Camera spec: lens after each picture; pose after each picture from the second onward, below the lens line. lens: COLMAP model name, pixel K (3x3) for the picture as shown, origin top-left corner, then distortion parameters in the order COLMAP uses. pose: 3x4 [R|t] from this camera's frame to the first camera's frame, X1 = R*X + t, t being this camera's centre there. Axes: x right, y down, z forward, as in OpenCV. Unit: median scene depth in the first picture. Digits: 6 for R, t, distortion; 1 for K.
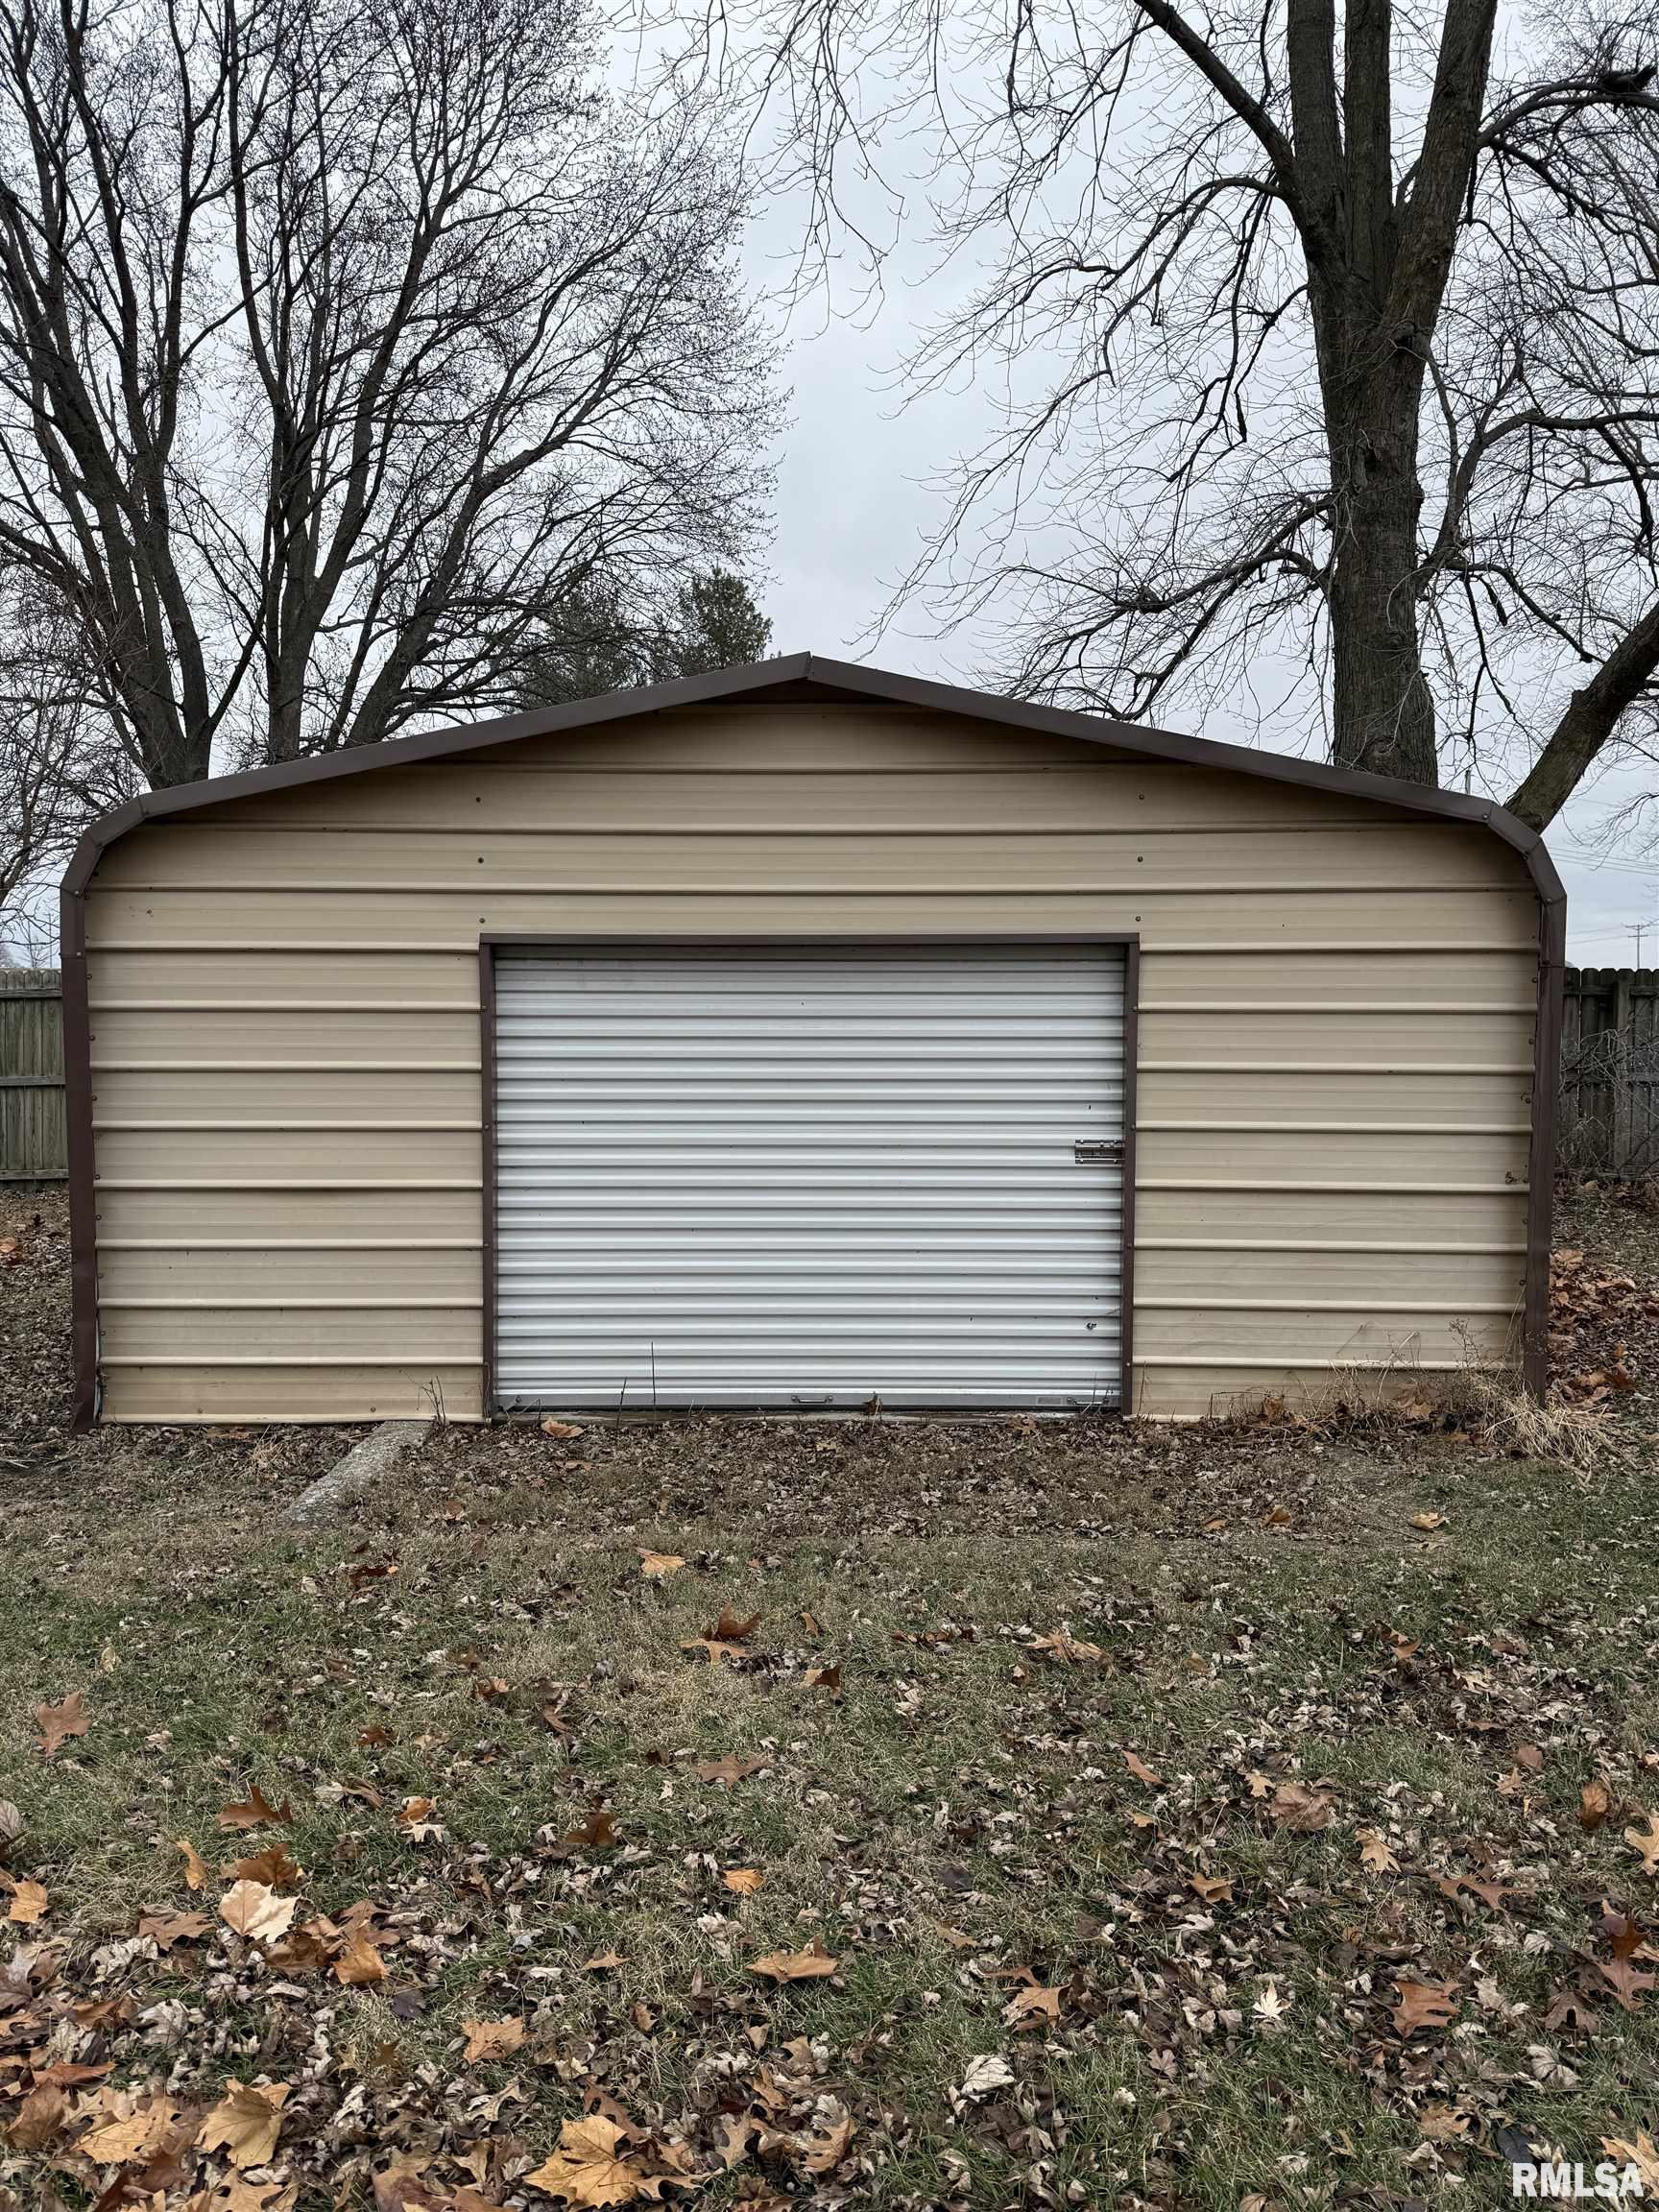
lens RADIAL K [[1654.0, 0, 829.5], [0, 1654.0, 1106.0], [0, 0, 1]] dist [0.217904, -0.472490]
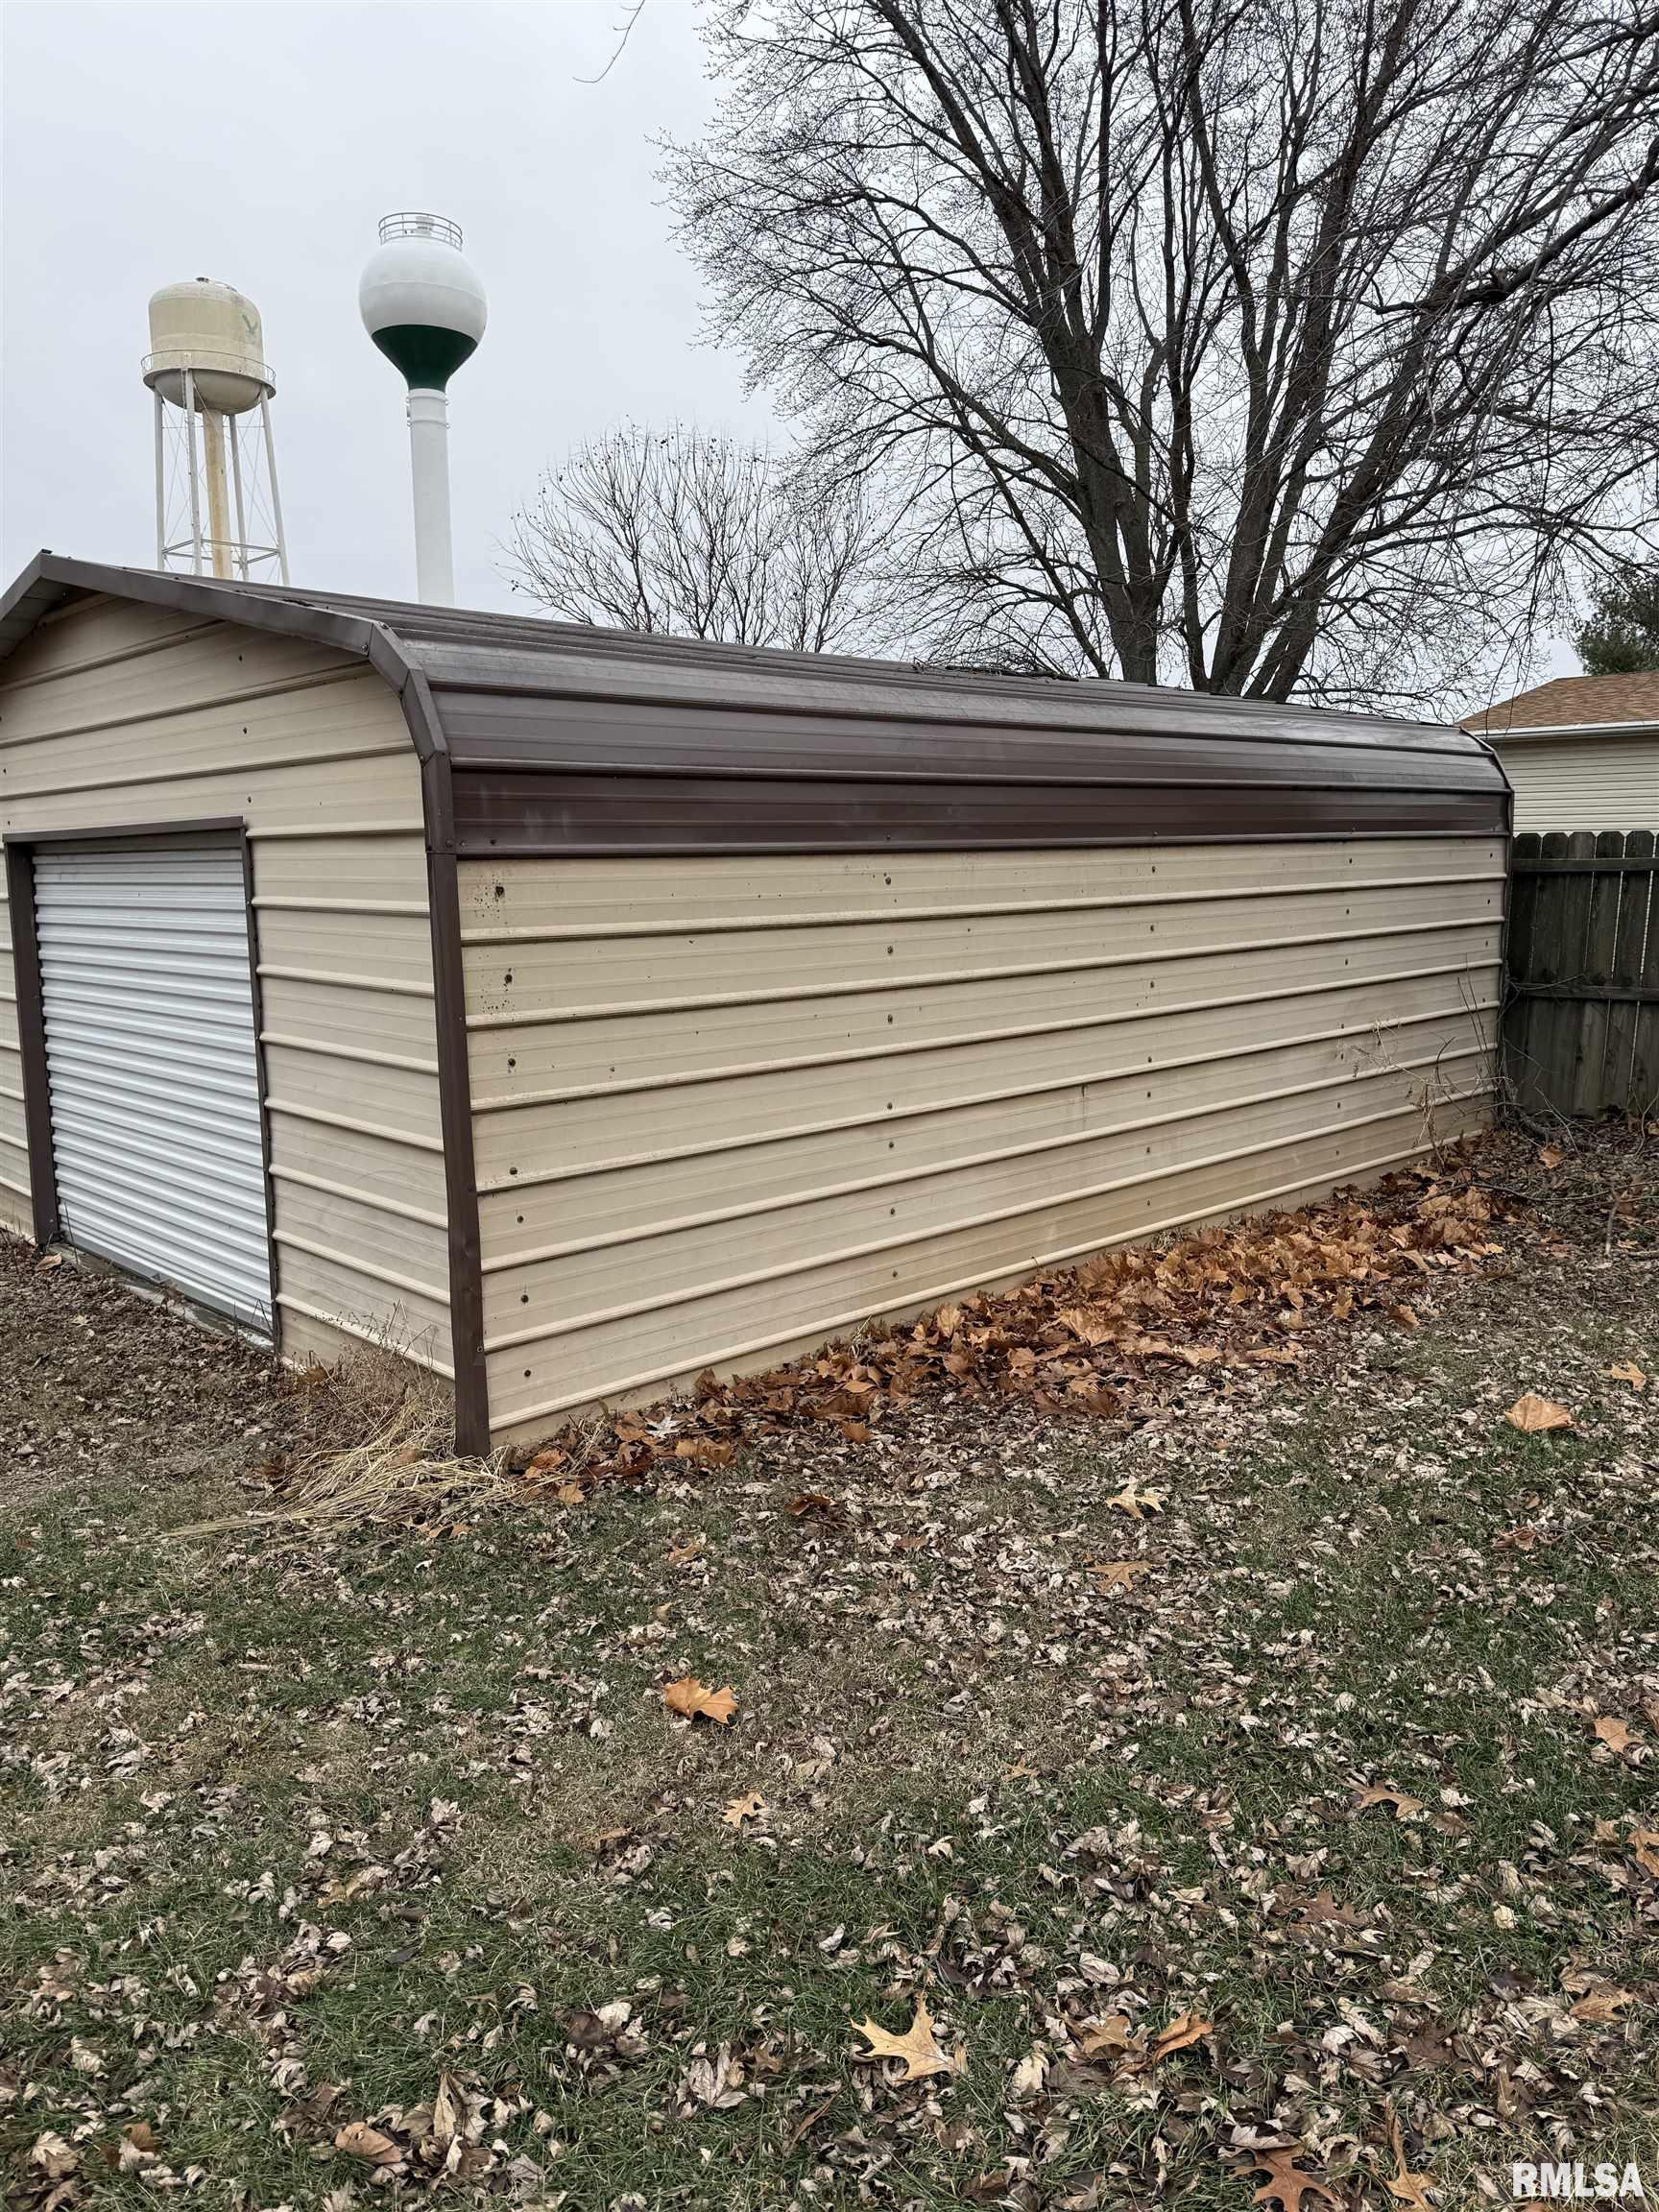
lens RADIAL K [[1599.8, 0, 794.7], [0, 1599.8, 1091.6], [0, 0, 1]] dist [0.062138, -0.082671]
pose [[0.702719, 0.087400, -0.706079, 0.974201], [-0.028237, 0.995070, 0.095069, -0.048198], [0.710907, -0.046869, 0.701722, 0.597872]]
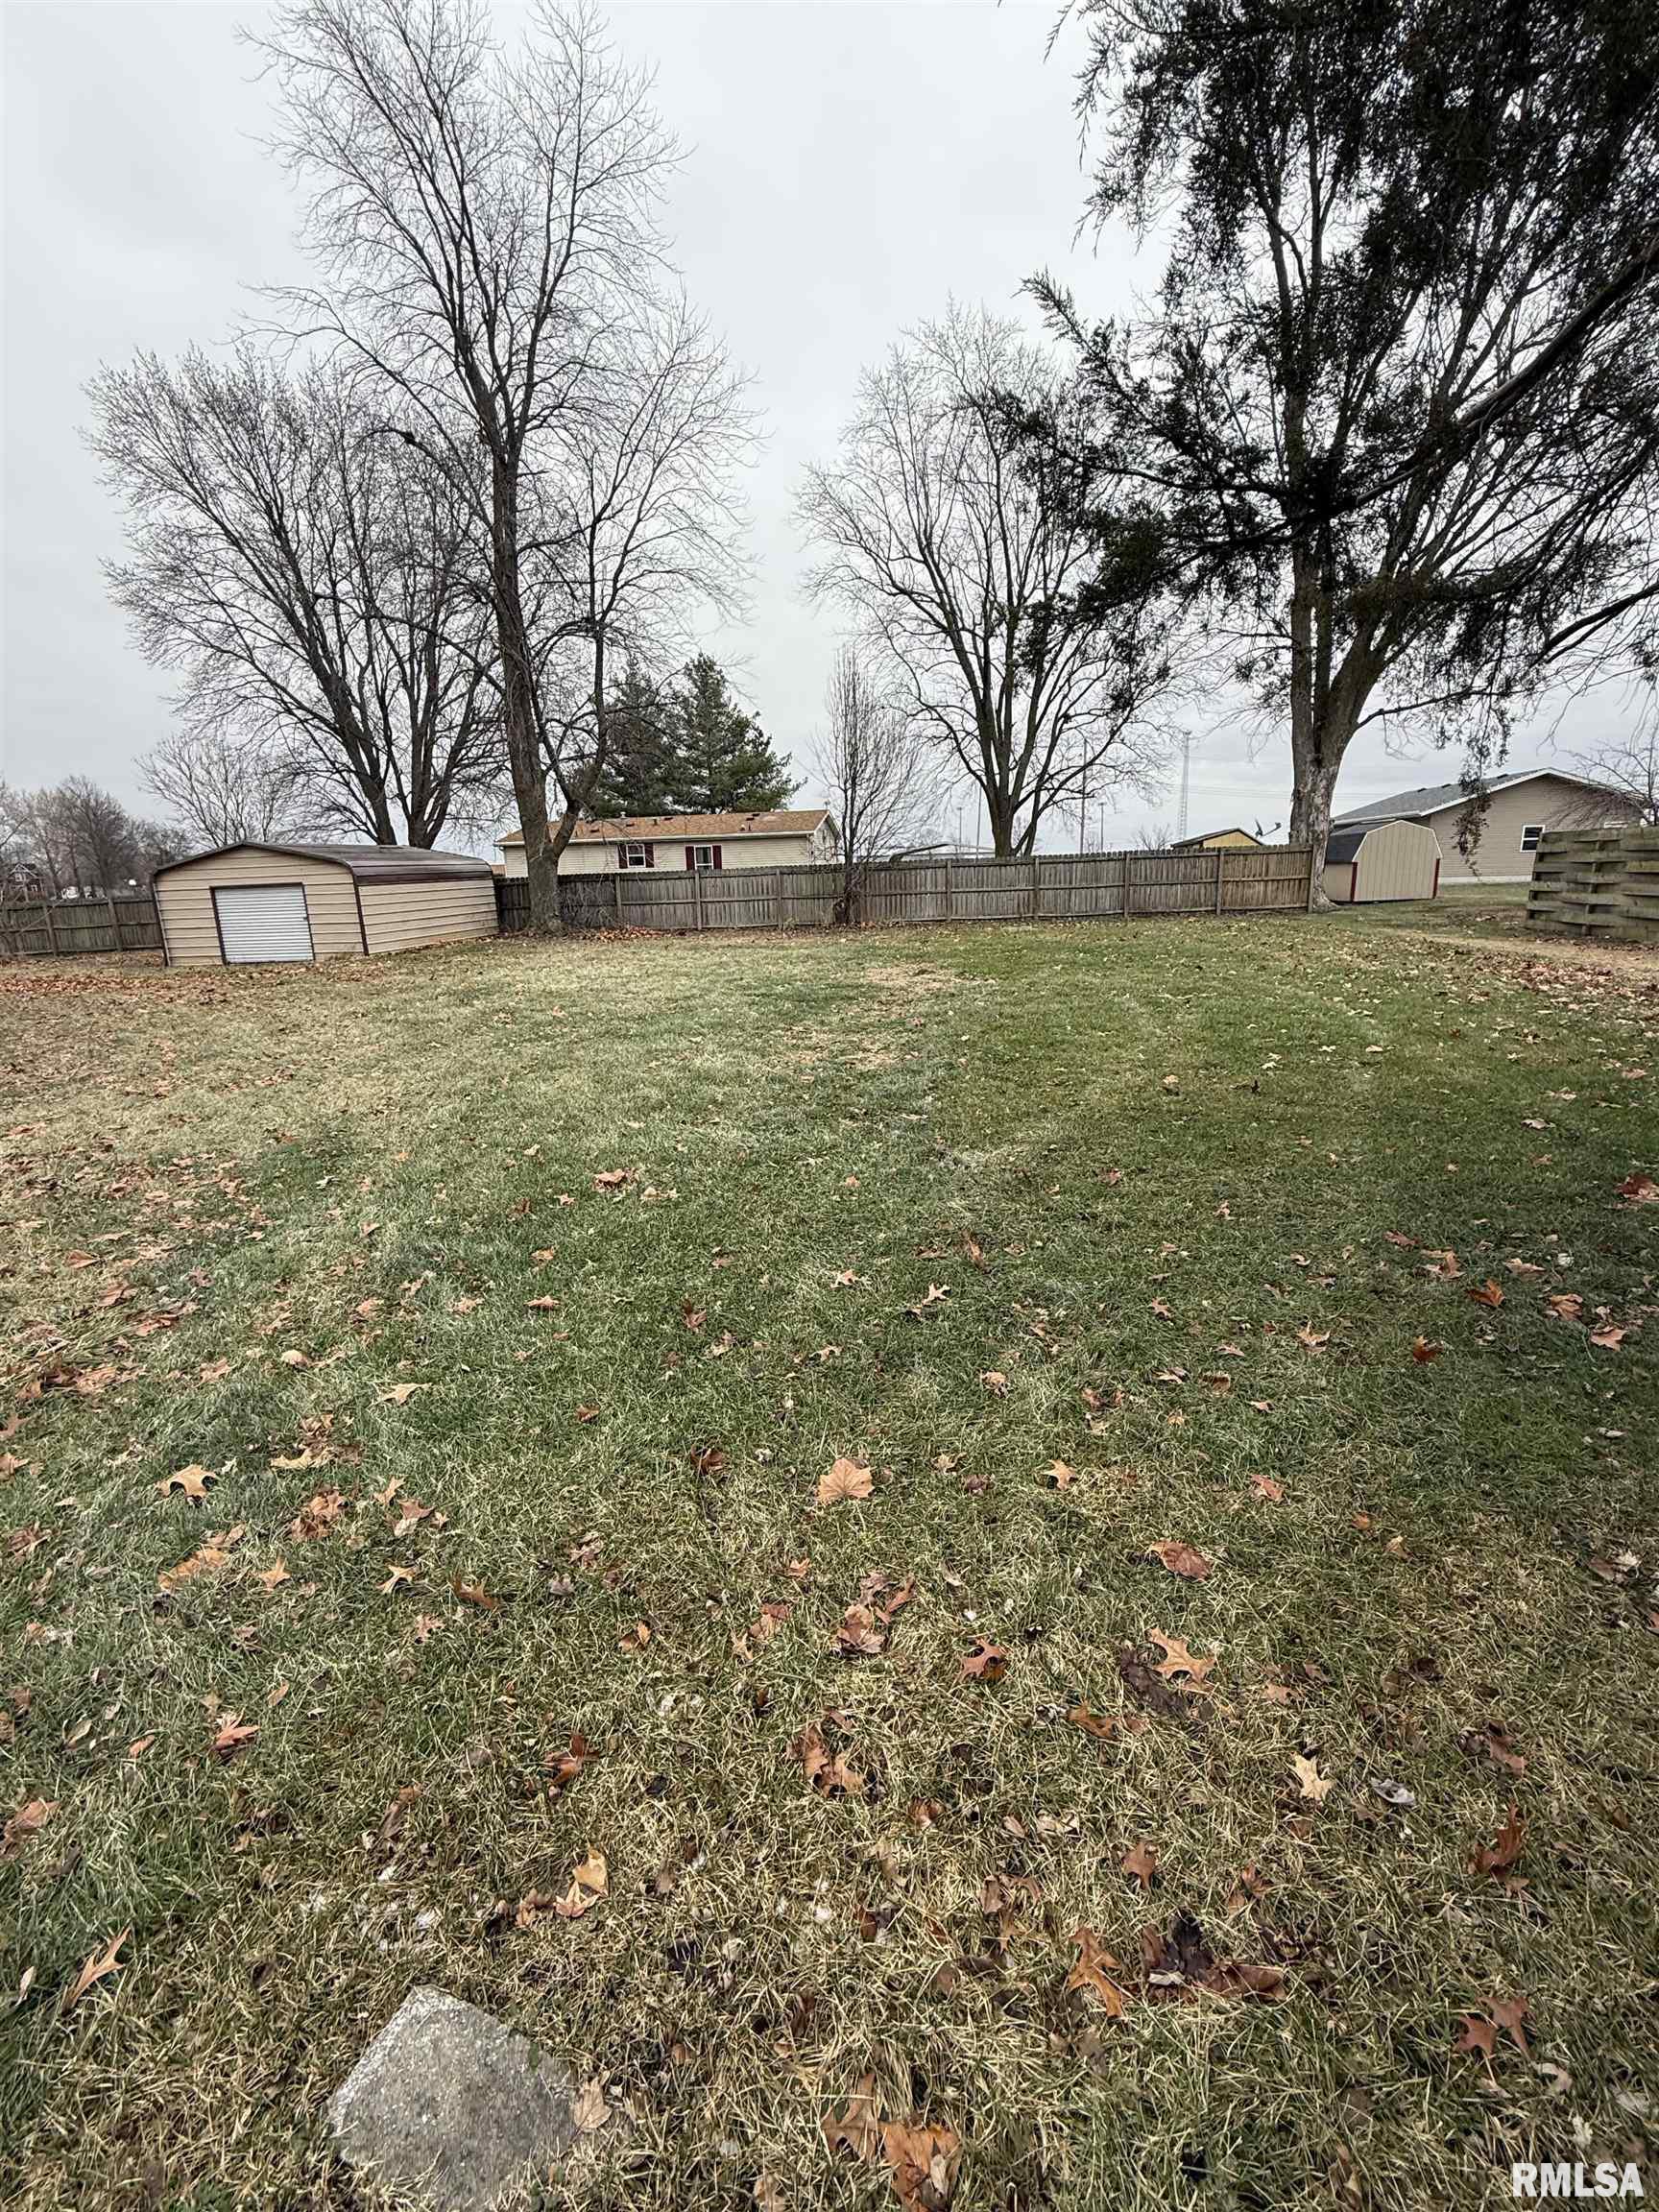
lens RADIAL K [[974.8, 0, 829.5], [0, 974.8, 1106.0], [0, 0, 1]] dist [-0.000536, 0.000041]
pose [[0.989988, -0.007637, -0.140942, 2.547047], [0.032364, 0.984215, 0.173993, 0.144055], [0.137388, -0.176812, 0.974609, -2.318401]]
